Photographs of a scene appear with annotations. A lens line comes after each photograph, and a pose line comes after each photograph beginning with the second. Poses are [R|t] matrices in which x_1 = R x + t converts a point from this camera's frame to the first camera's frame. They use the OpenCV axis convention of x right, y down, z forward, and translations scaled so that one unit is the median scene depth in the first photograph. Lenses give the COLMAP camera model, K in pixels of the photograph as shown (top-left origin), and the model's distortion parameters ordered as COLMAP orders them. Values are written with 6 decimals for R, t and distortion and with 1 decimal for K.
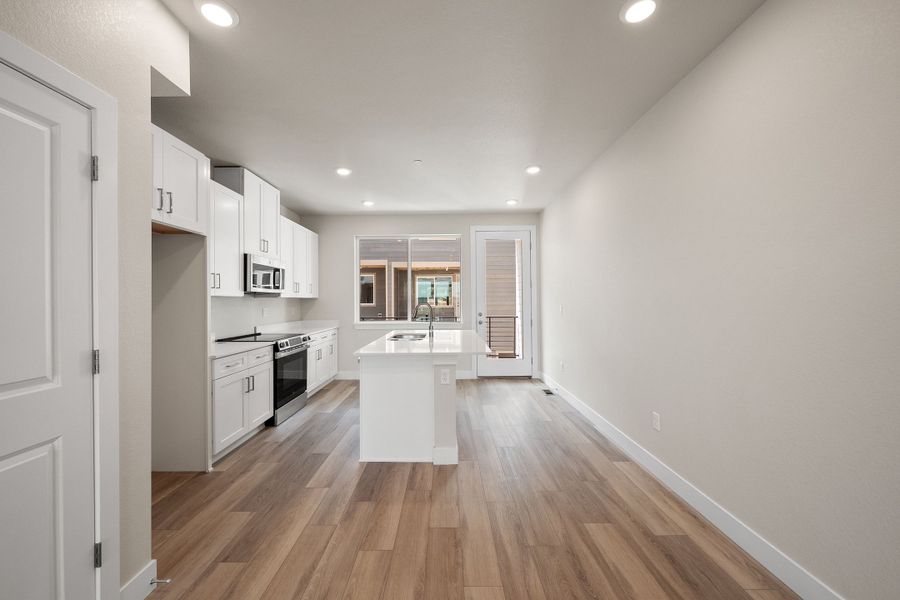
lens RADIAL K [[334.9, 0, 444.6], [0, 334.9, 298.7], [0, 0, 1]] dist [-0.007415, 0.000035]
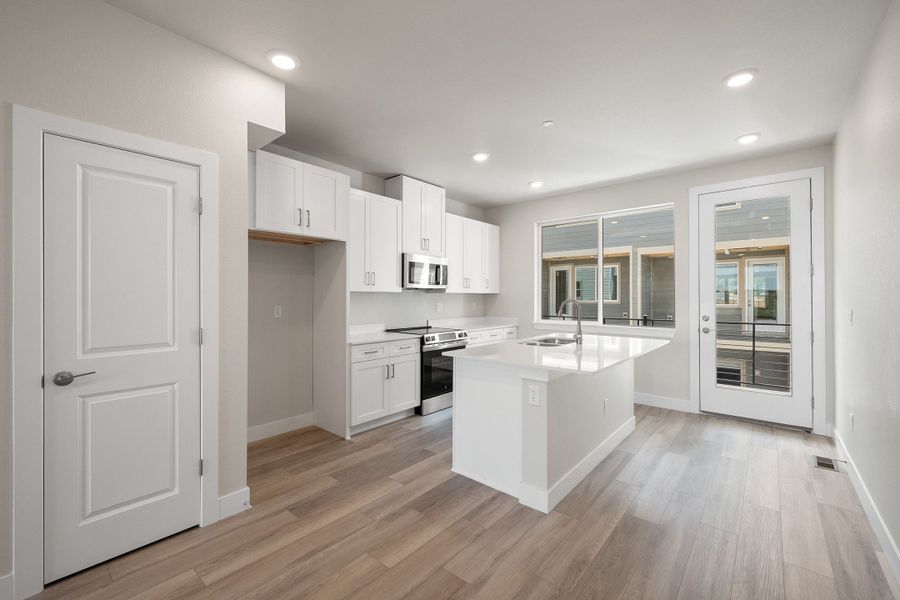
lens RADIAL K [[372.5, 0, 448.1], [0, 372.5, 295.2], [0, 0, 1]] dist [0.000331, -0.000359]
pose [[0.761264, 0.003666, -0.648432, 0.299653], [-0.001786, 0.999992, 0.003557, -0.001320], [0.648440, -0.001550, 0.761264, 0.154796]]
